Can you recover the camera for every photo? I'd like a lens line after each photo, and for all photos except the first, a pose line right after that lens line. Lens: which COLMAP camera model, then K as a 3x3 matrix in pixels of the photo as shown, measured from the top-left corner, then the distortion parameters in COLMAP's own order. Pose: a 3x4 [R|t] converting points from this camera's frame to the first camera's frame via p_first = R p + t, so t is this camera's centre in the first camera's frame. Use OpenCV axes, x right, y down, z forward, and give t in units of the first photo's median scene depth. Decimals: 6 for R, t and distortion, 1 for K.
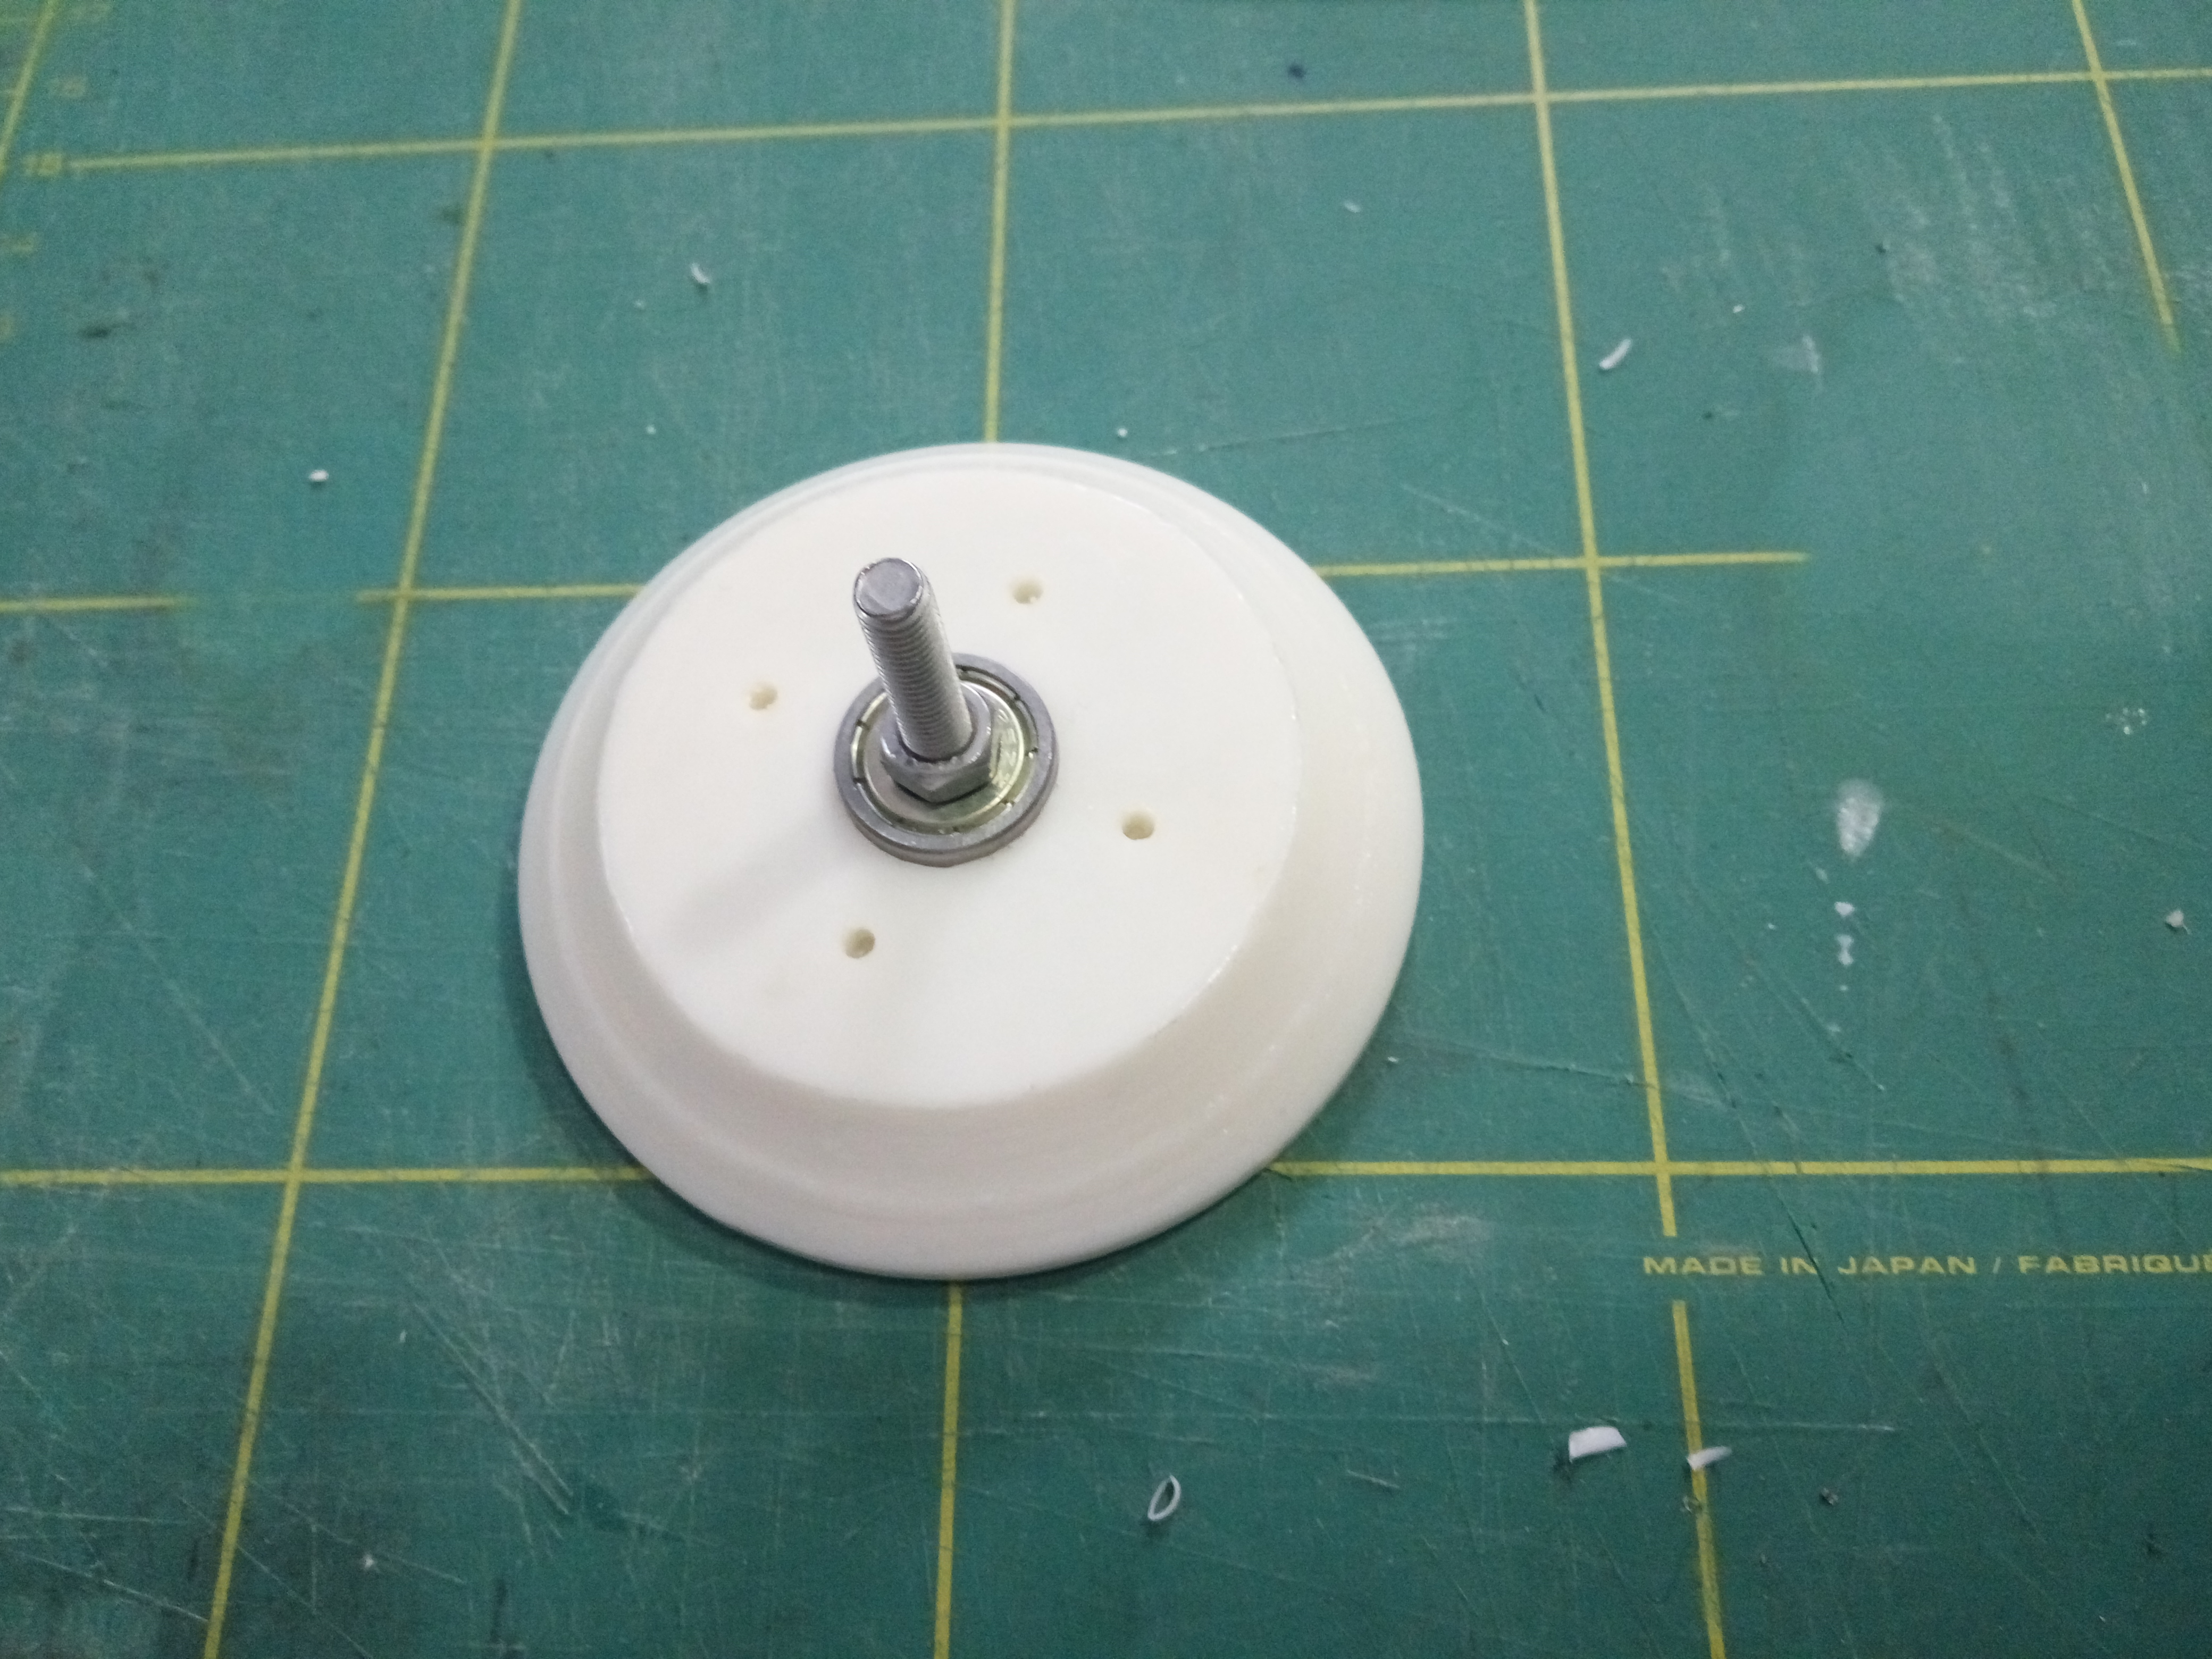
lens RADIAL K [[1779.9, 0, 1101.3], [0, 1779.9, 825.5], [0, 0, 1]] dist [0.070263, -0.147108]
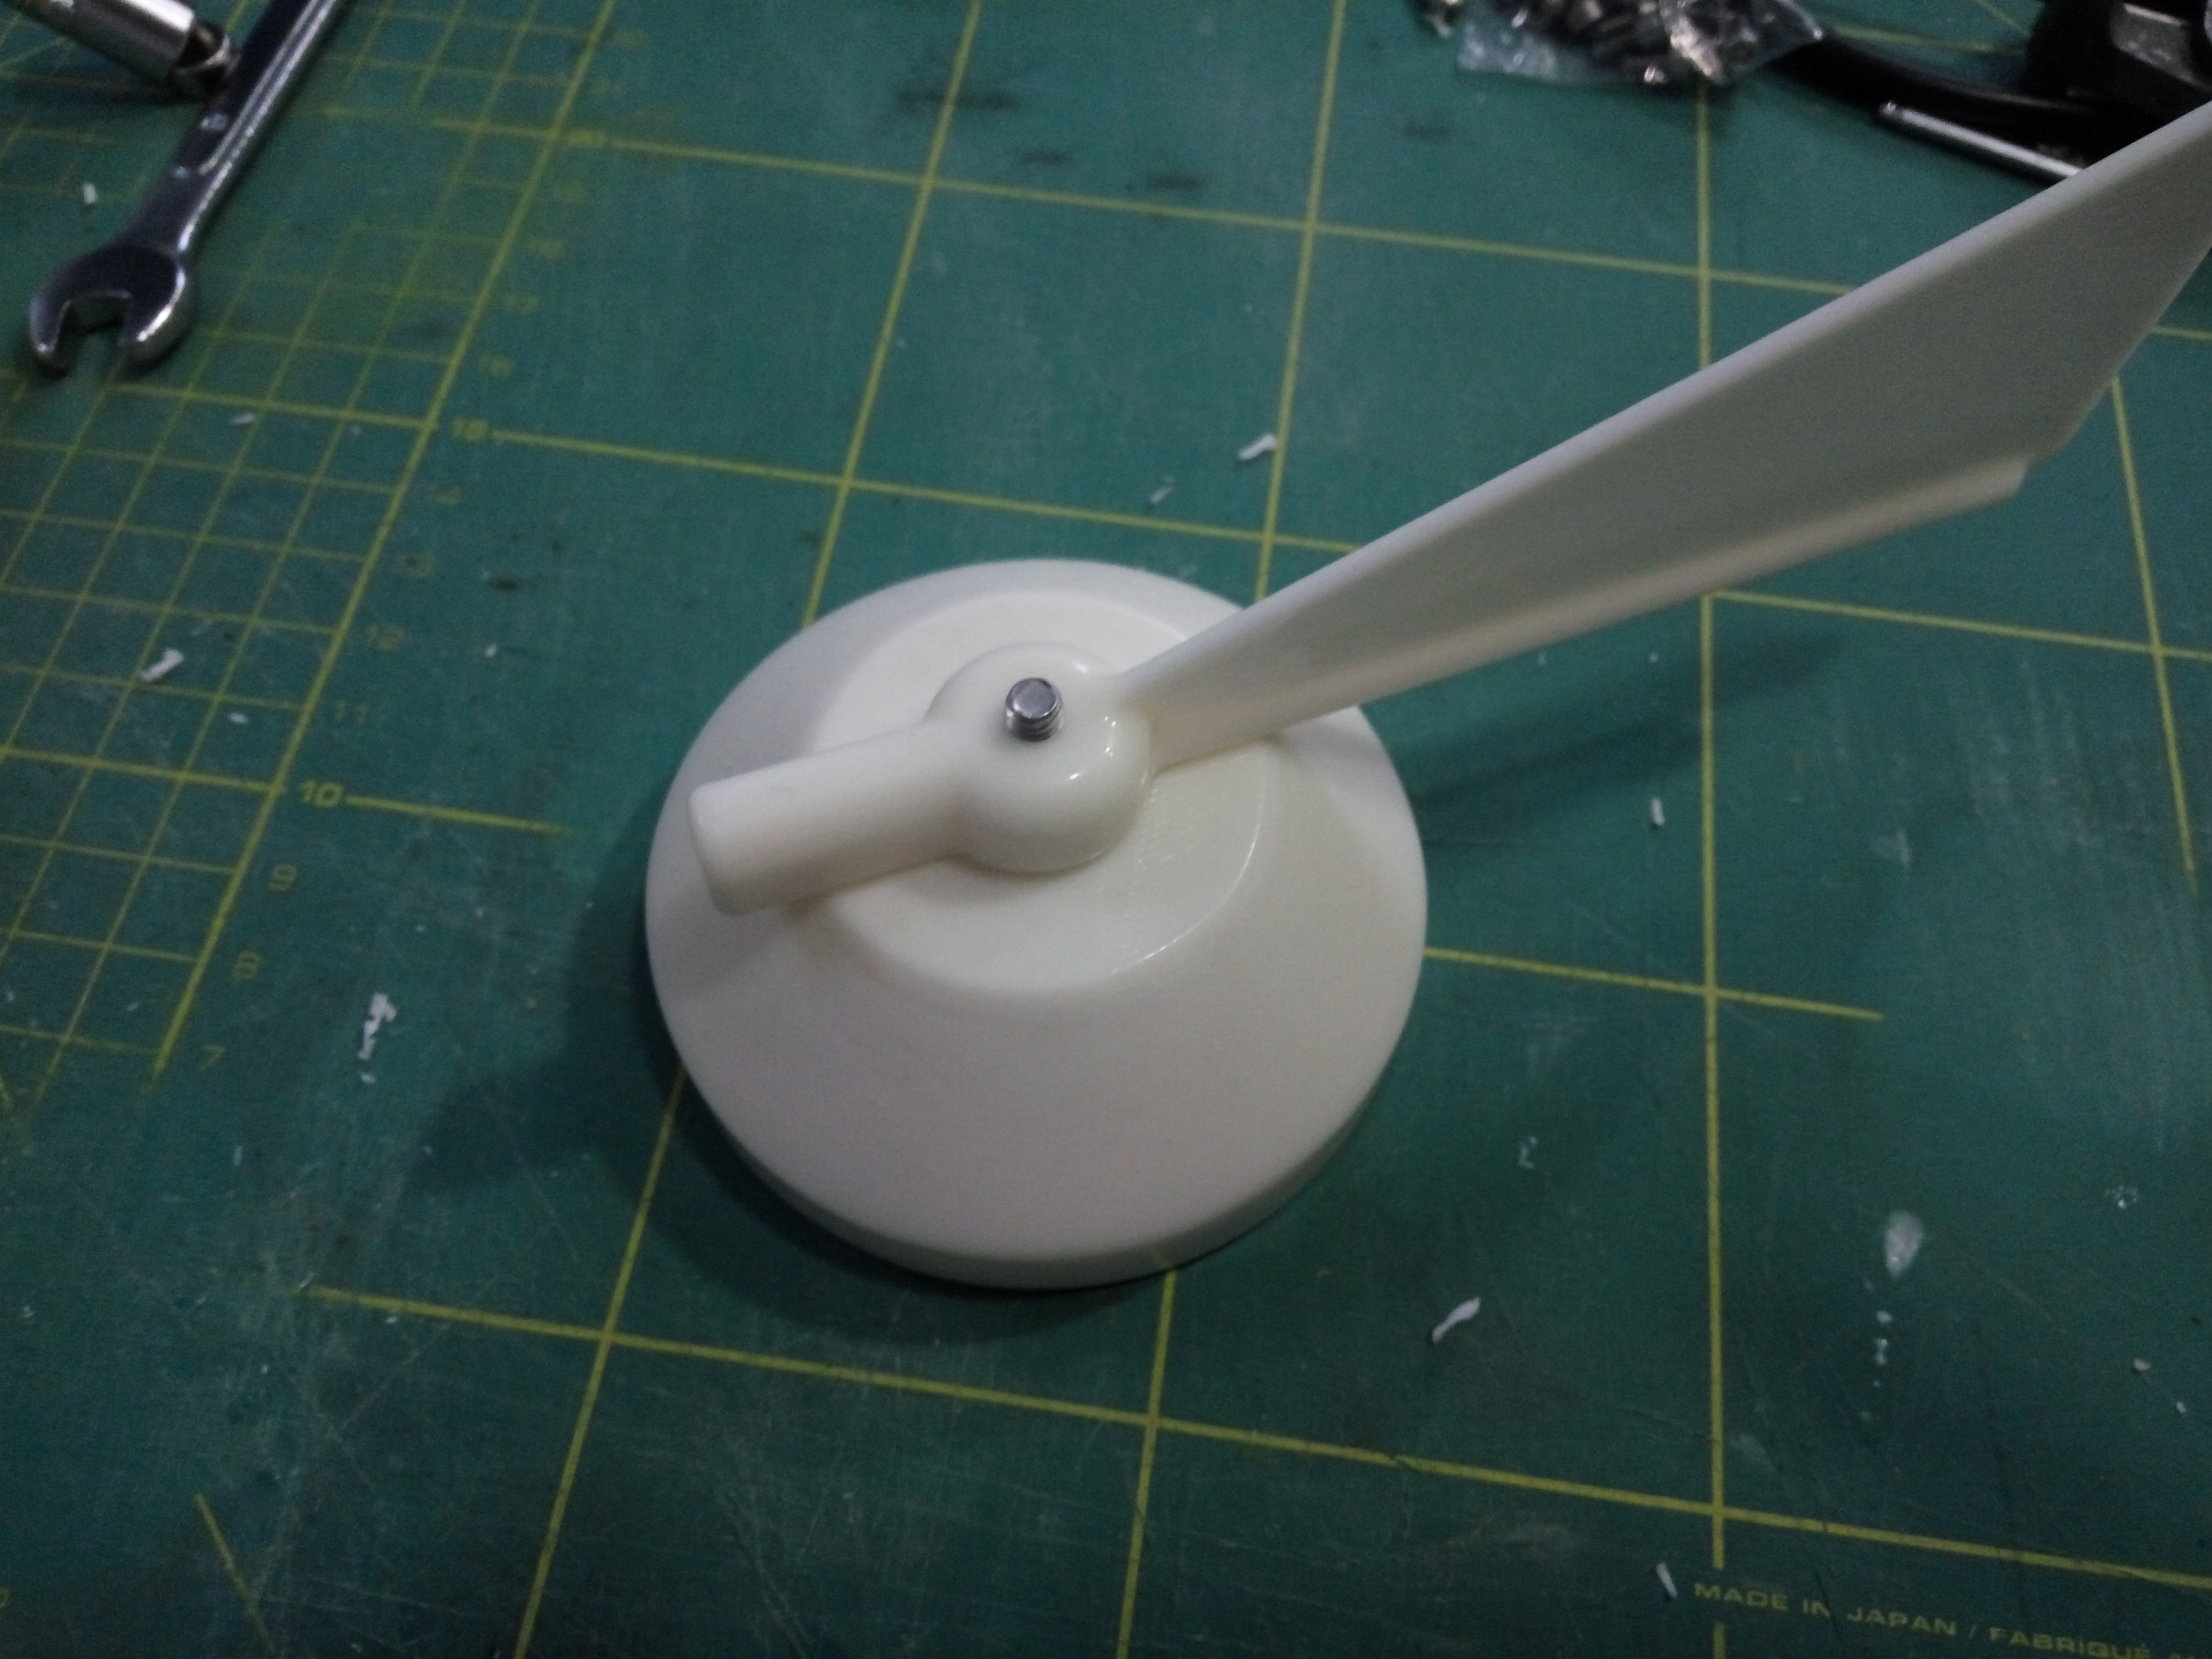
lens RADIAL K [[1774.5, 0, 1113.6], [0, 1774.5, 834.3], [0, 0, 1]] dist [0.062085, -0.132987]
pose [[0.986953, 0.160611, 0.011302, -0.180688], [-0.159157, 0.983810, -0.082386, -0.096579], [-0.024351, 0.079512, 0.996536, -0.247244]]
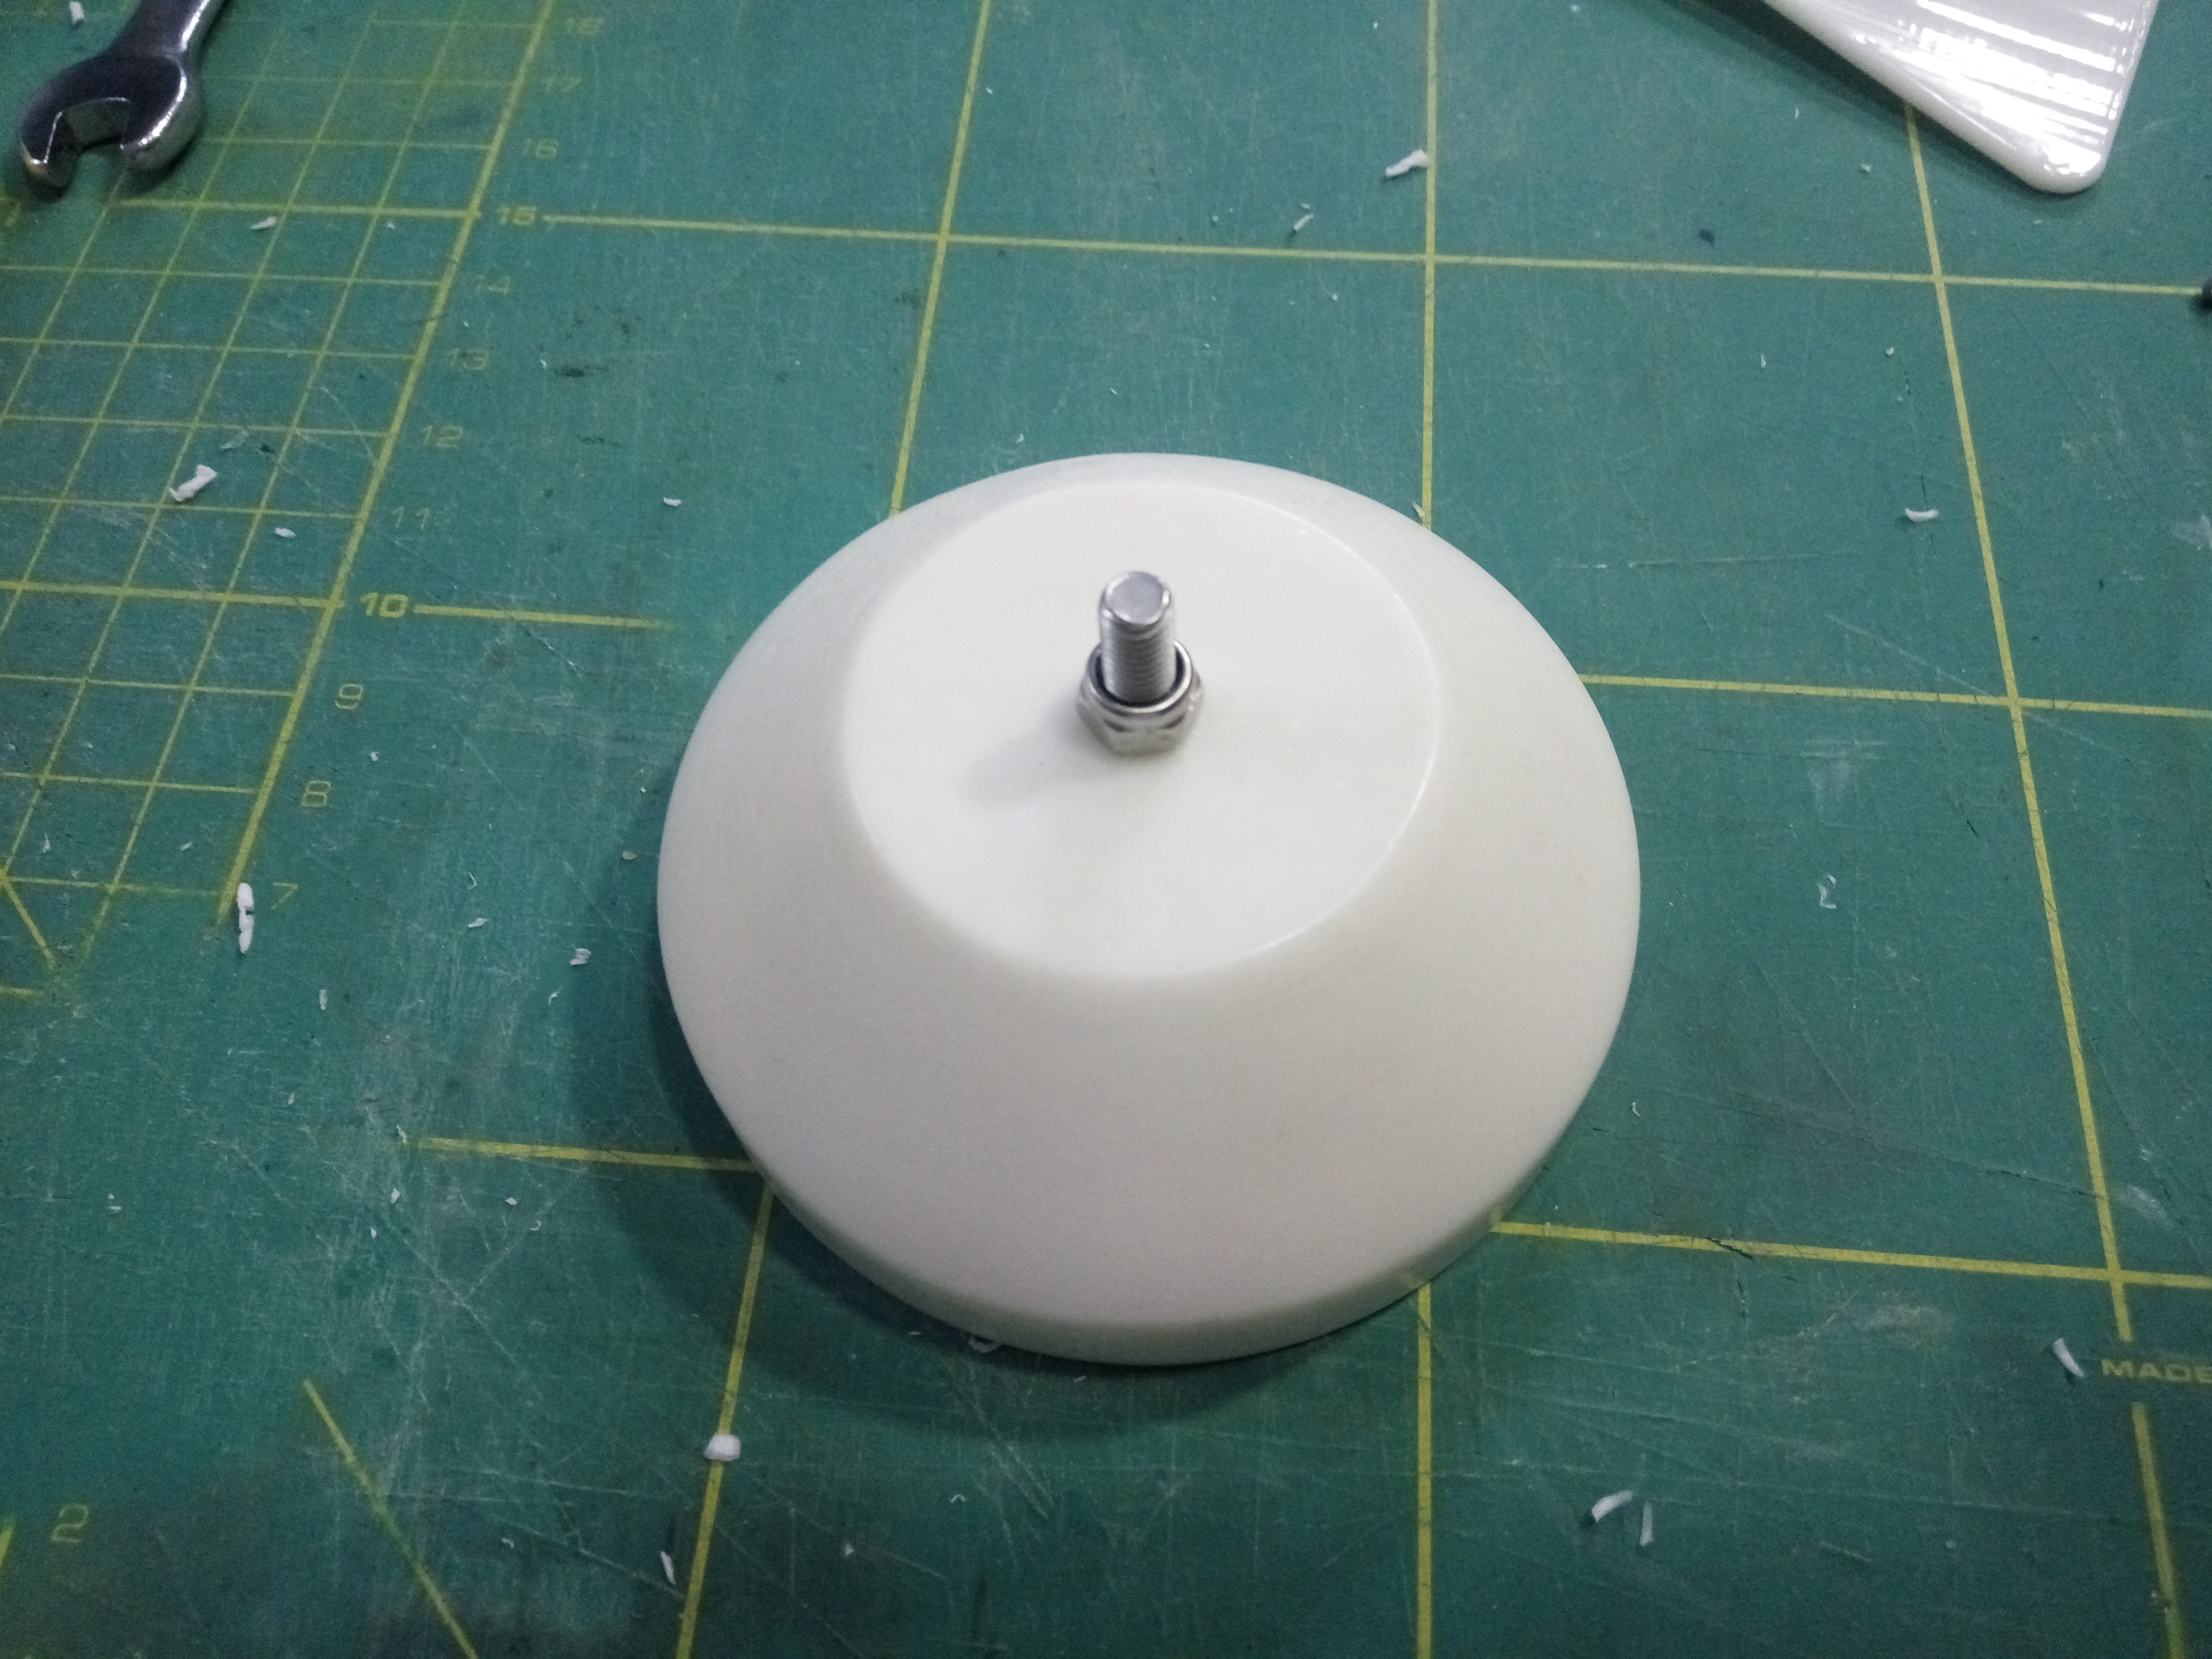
lens RADIAL K [[1774.0, 0, 1106.6], [0, 1774.0, 833.6], [0, 0, 1]] dist [0.055890, -0.103564]
pose [[0.996021, 0.089032, -0.003979, -0.273487], [-0.089041, 0.992256, -0.086598, 0.075873], [-0.003762, 0.086608, 0.996235, -0.042986]]
